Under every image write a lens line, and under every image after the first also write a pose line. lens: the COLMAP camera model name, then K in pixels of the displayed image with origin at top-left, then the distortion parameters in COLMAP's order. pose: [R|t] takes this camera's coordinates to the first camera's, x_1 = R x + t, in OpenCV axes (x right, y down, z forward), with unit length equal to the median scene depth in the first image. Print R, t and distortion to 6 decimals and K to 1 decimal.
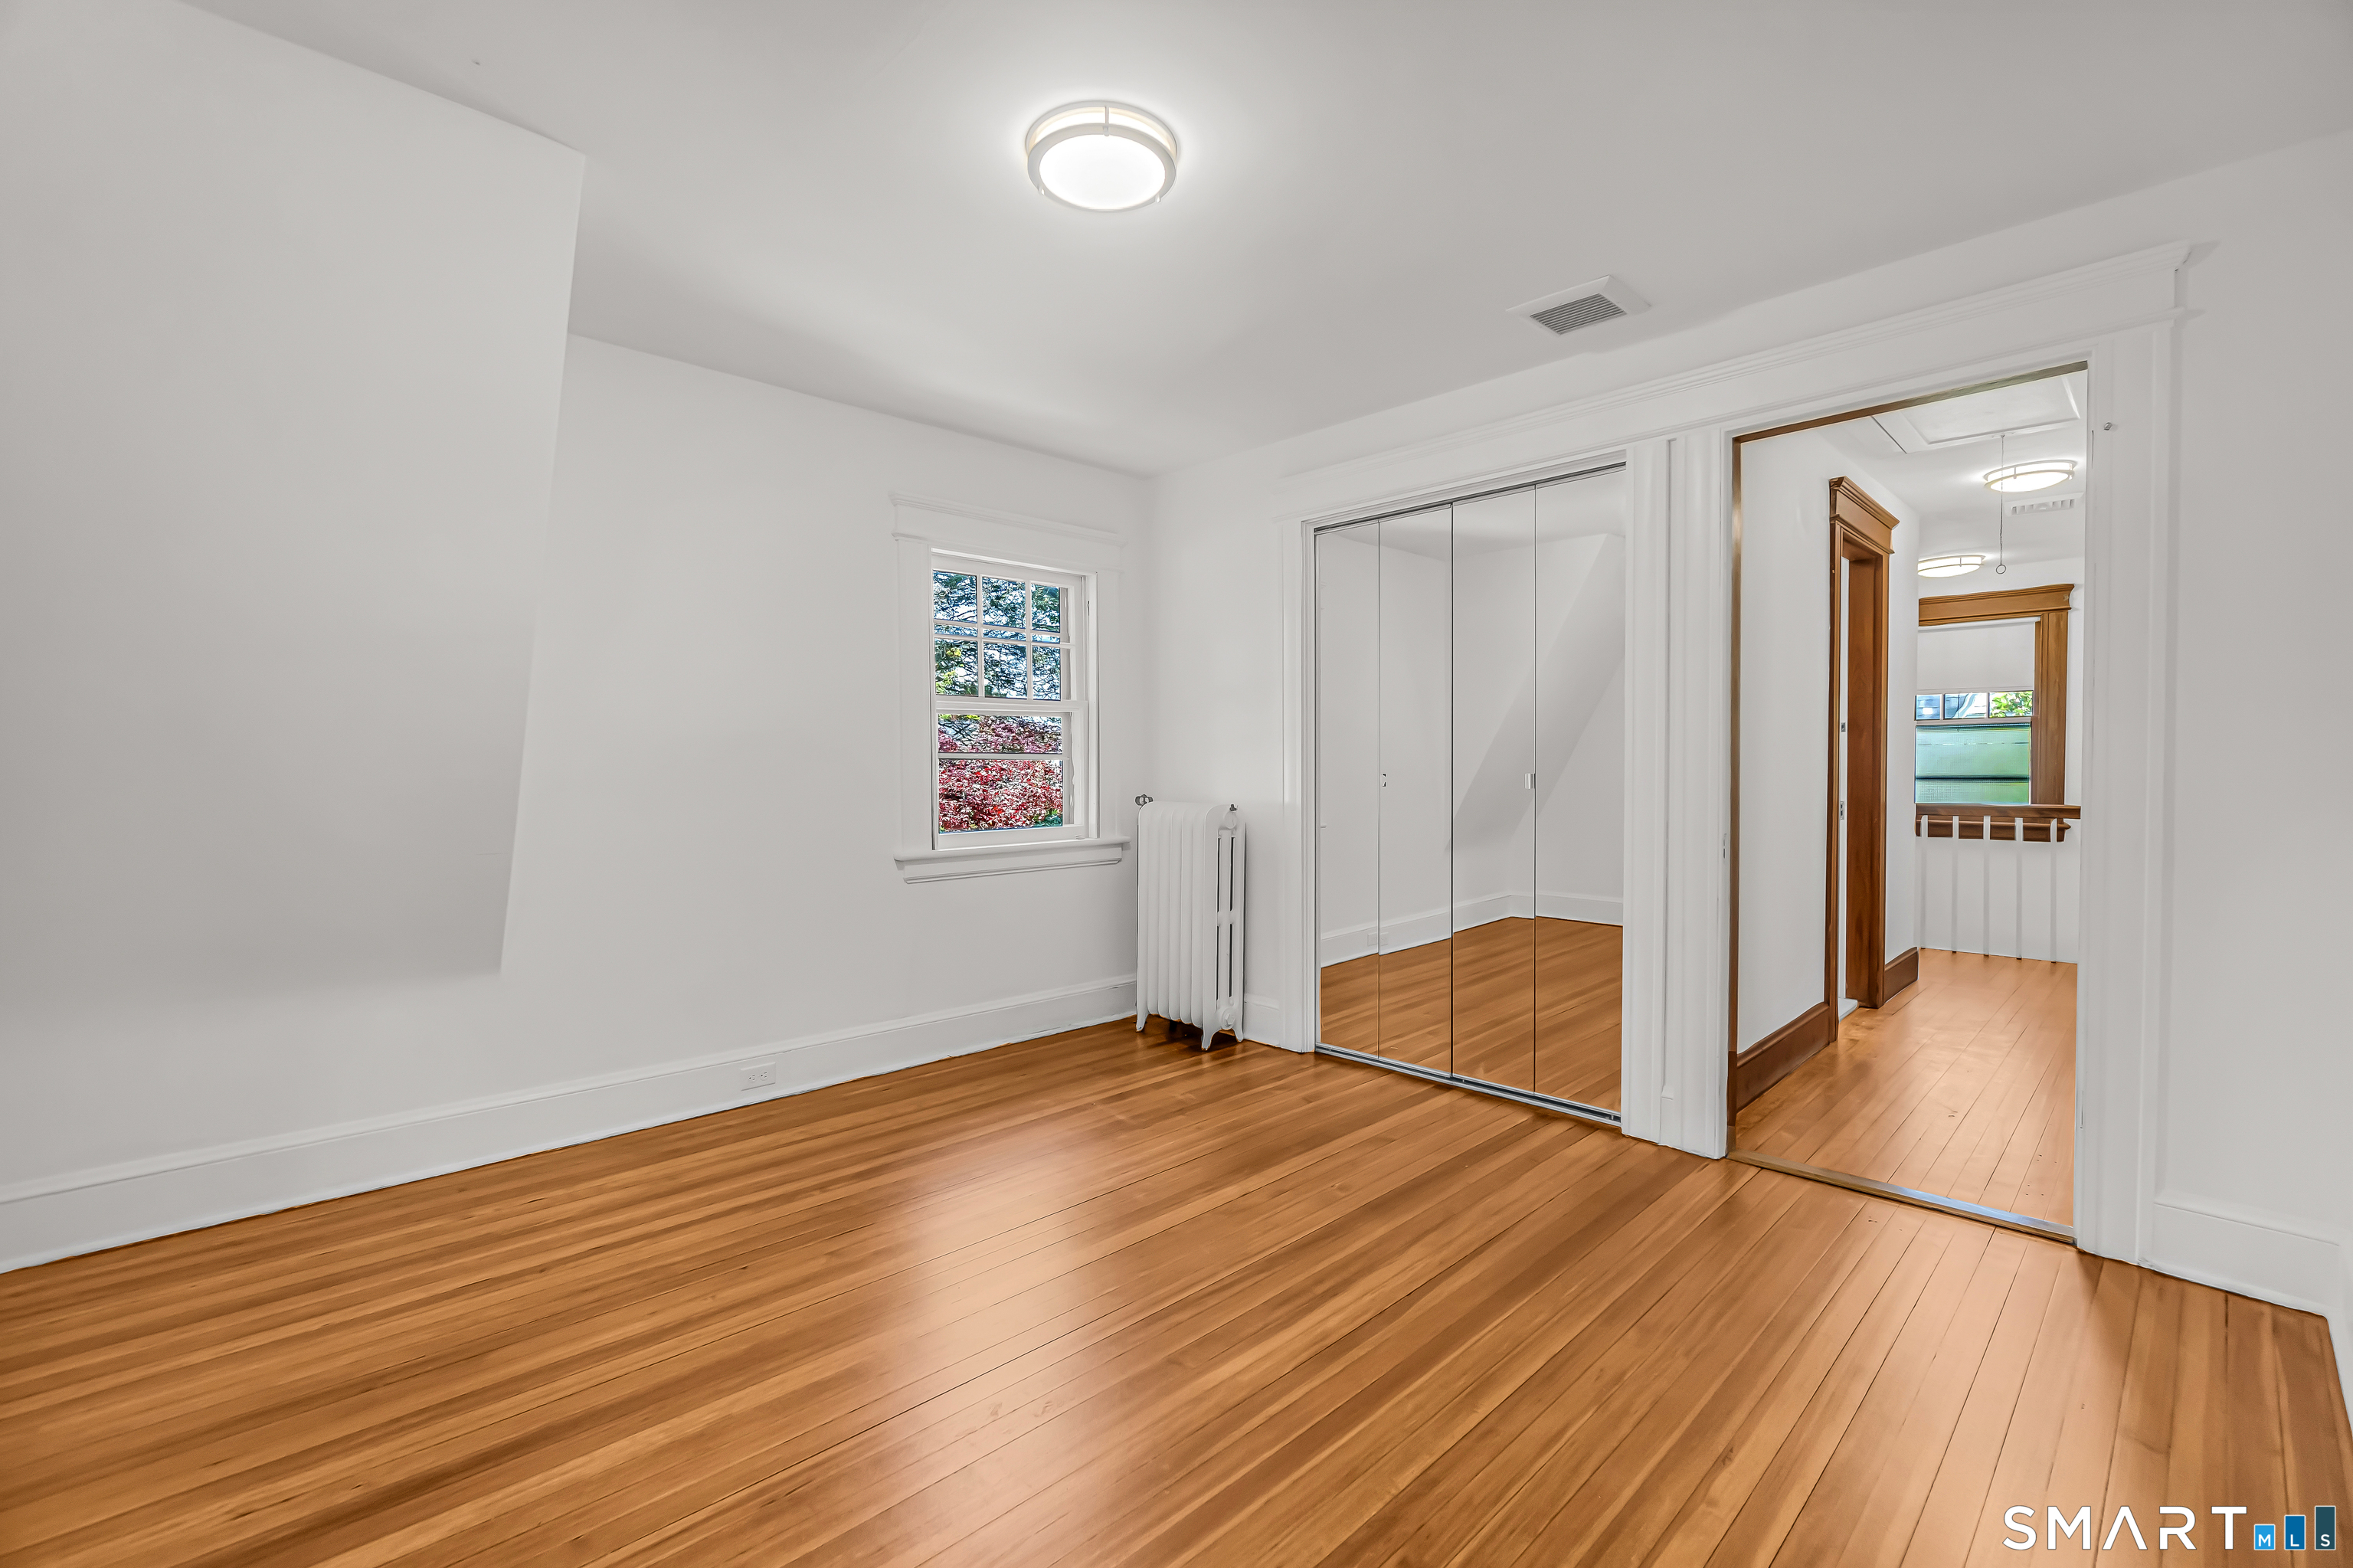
lens RADIAL K [[1015.5, 0, 1165.7], [0, 1015.5, 786.3], [0, 0, 1]] dist [-0.003094, -0.000372]
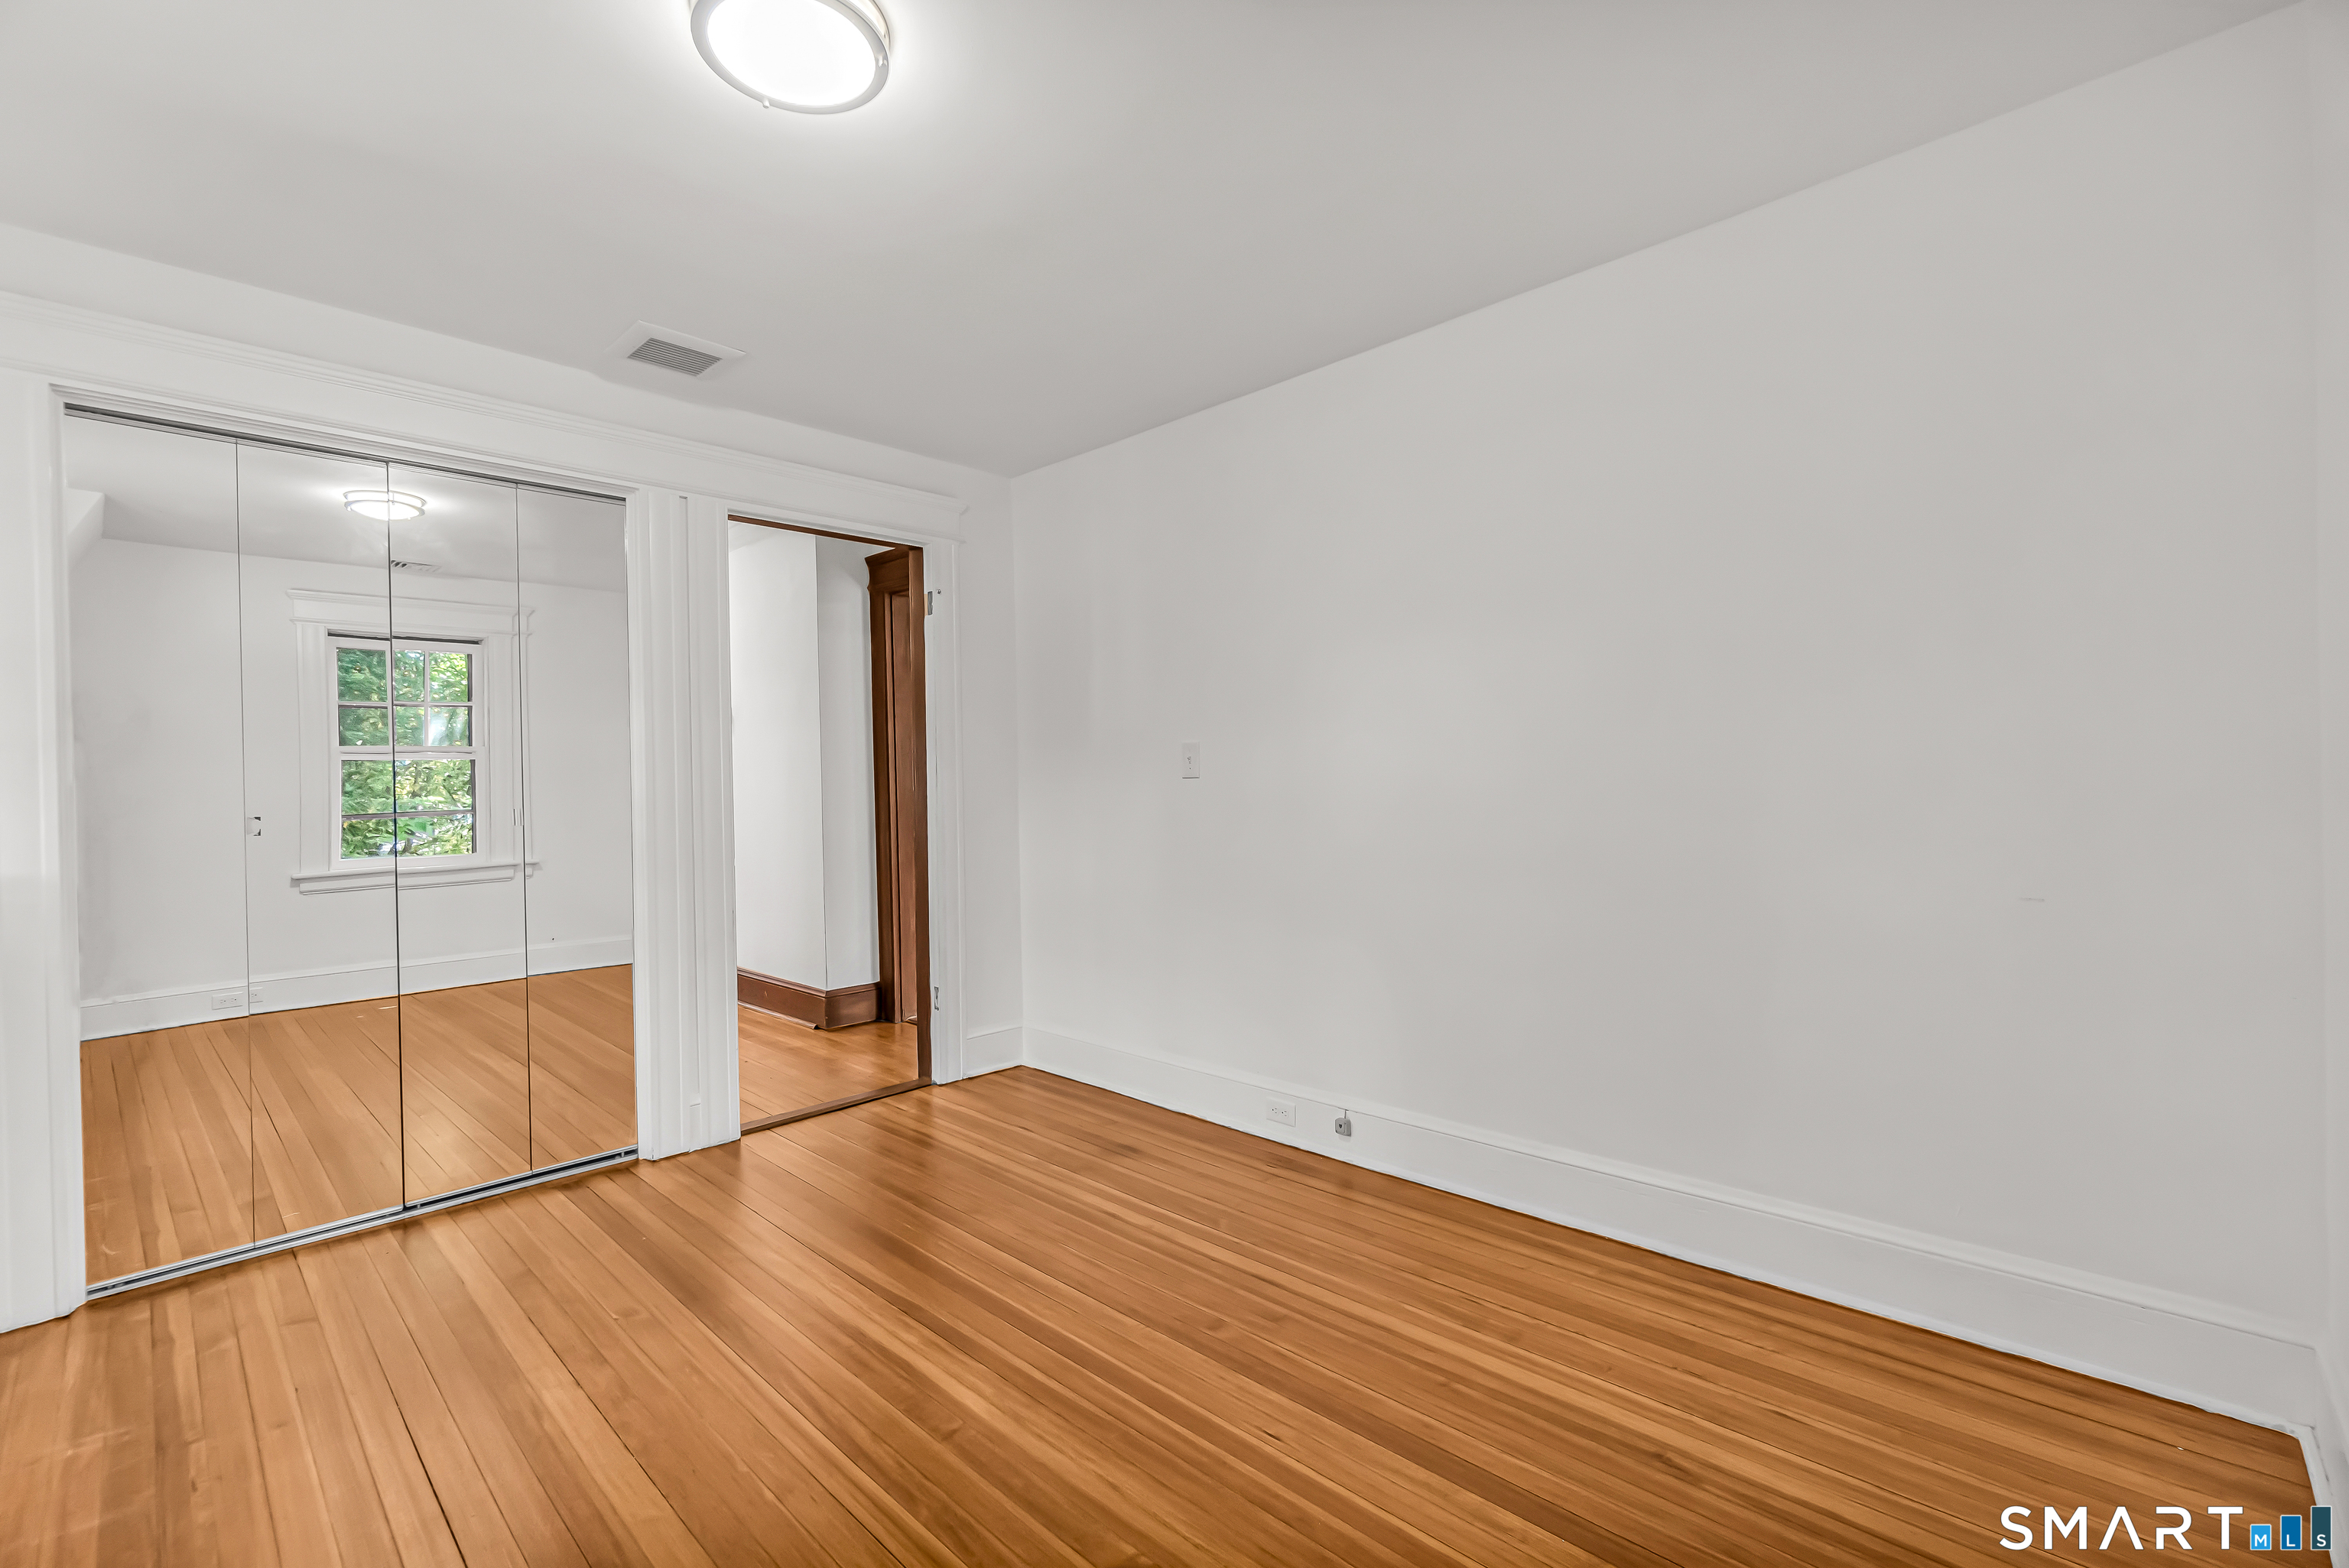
lens RADIAL K [[1013.7, 0, 1163.7], [0, 1013.7, 786.3], [0, 0, 1]] dist [-0.003094, -0.000372]
pose [[-0.031690, 0.000067, 0.999498, -0.573701], [0.039192, 0.999231, 0.001176, -0.012390], [-0.998729, 0.039210, -0.031668, 0.503293]]
